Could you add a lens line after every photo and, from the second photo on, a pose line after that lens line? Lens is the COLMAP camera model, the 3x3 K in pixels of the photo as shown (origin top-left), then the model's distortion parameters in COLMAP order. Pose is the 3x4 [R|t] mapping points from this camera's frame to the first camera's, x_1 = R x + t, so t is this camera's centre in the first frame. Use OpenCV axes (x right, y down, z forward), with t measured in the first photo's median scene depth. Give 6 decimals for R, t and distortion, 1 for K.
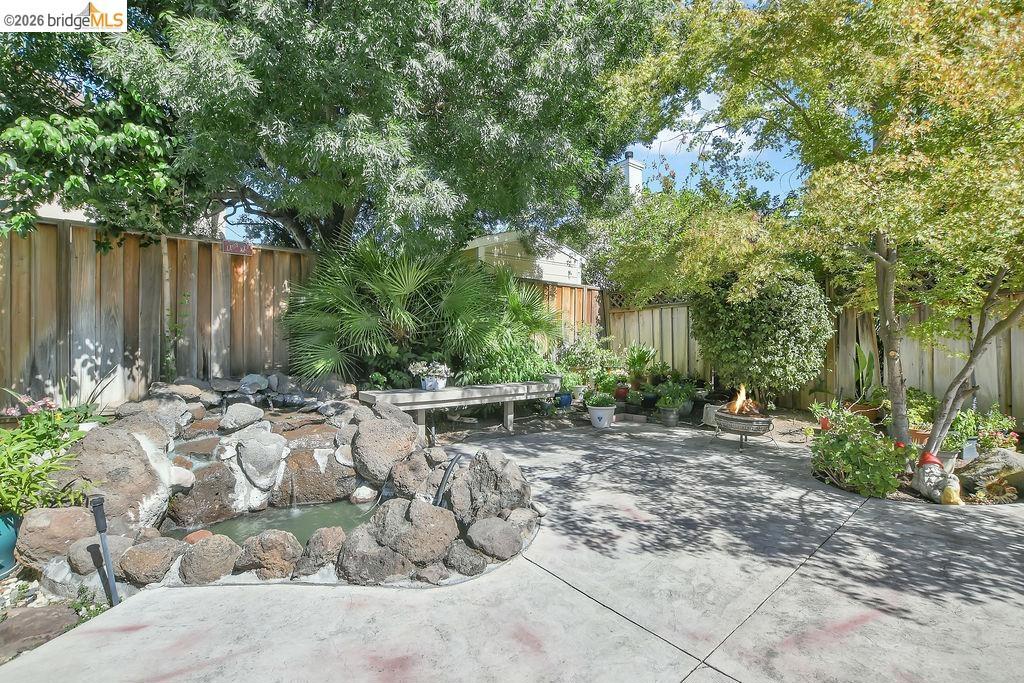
lens RADIAL K [[466.4, 0, 507.7], [0, 466.4, 345.6], [0, 0, 1]] dist [-0.039829, 0.006513]
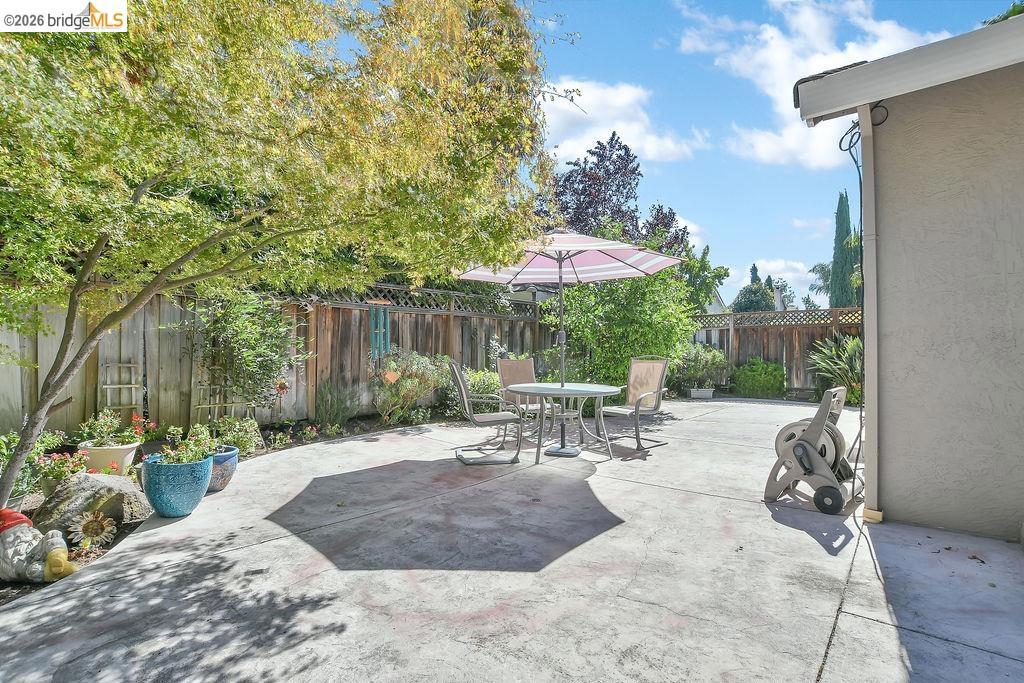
lens RADIAL K [[466.4, 0, 506.4], [0, 466.4, 350.2], [0, 0, 1]] dist [-0.039829, 0.006513]
pose [[-0.199484, 0.000742, 0.979901, 0.151238], [-0.003134, 0.999994, -0.001395, 0.009933], [-0.979896, -0.003349, -0.199480, 0.404500]]
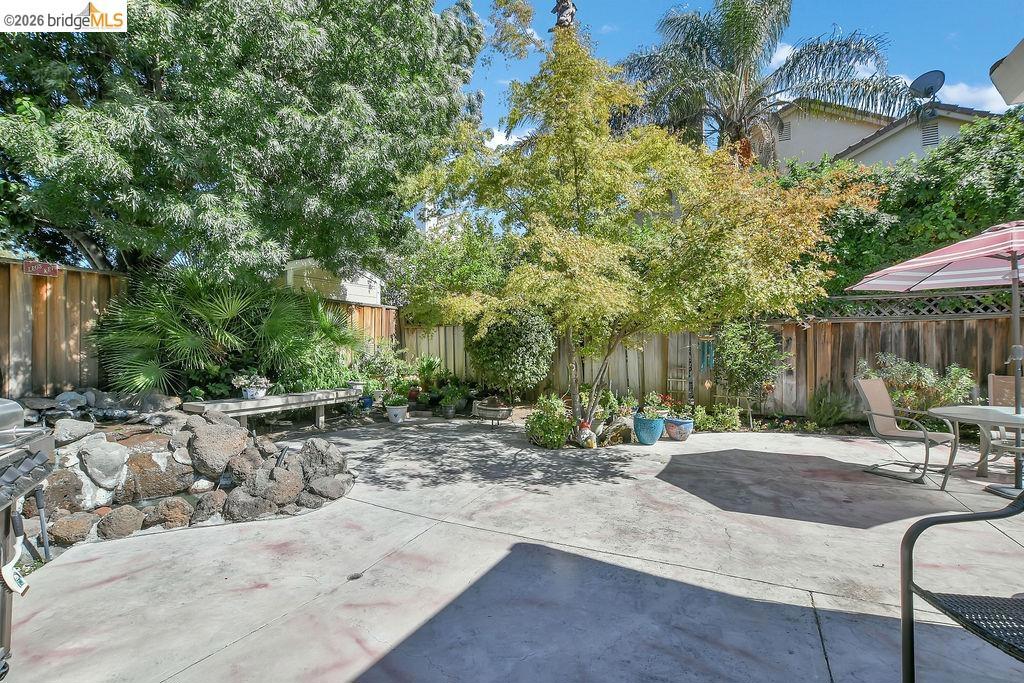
lens RADIAL K [[466.4, 0, 517.0], [0, 466.4, 351.9], [0, 0, 1]] dist [-0.039829, 0.006513]
pose [[0.903609, -0.005798, 0.428320, -0.077552], [0.002616, 0.999964, 0.008016, -0.044475], [-0.428351, -0.006123, 0.903592, -0.477777]]
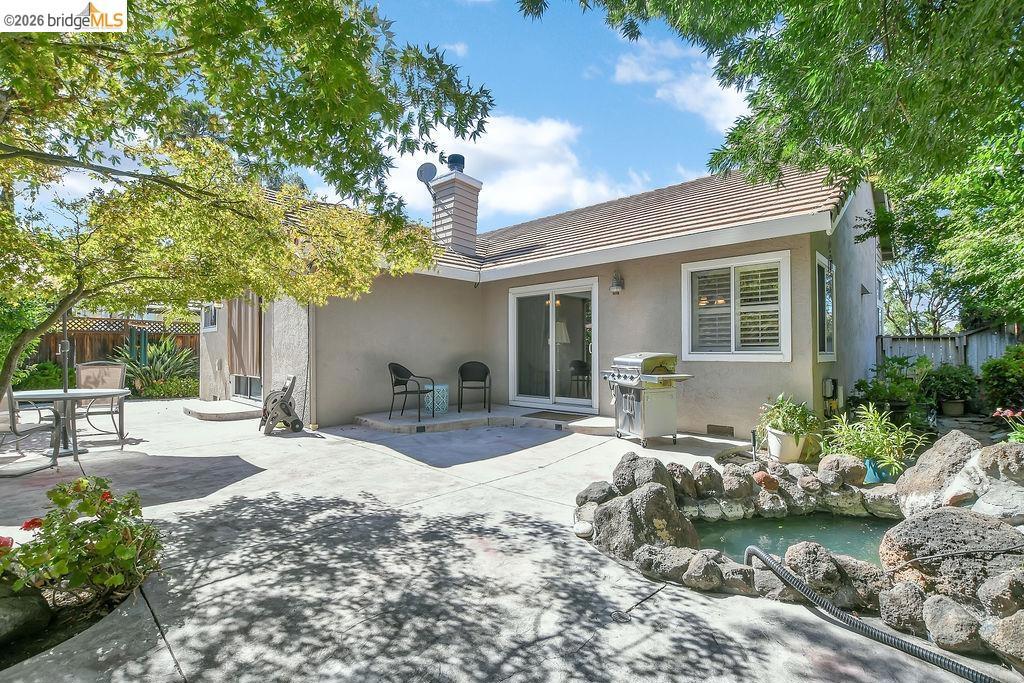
lens RADIAL K [[466.4, 0, 515.7], [0, 466.4, 346.7], [0, 0, 1]] dist [-0.039829, 0.006513]
pose [[-0.984423, -0.004583, -0.175758, 0.309684], [-0.001611, 0.999853, -0.017048, -0.005602], [0.175810, -0.016500, -0.984286, 1.592045]]
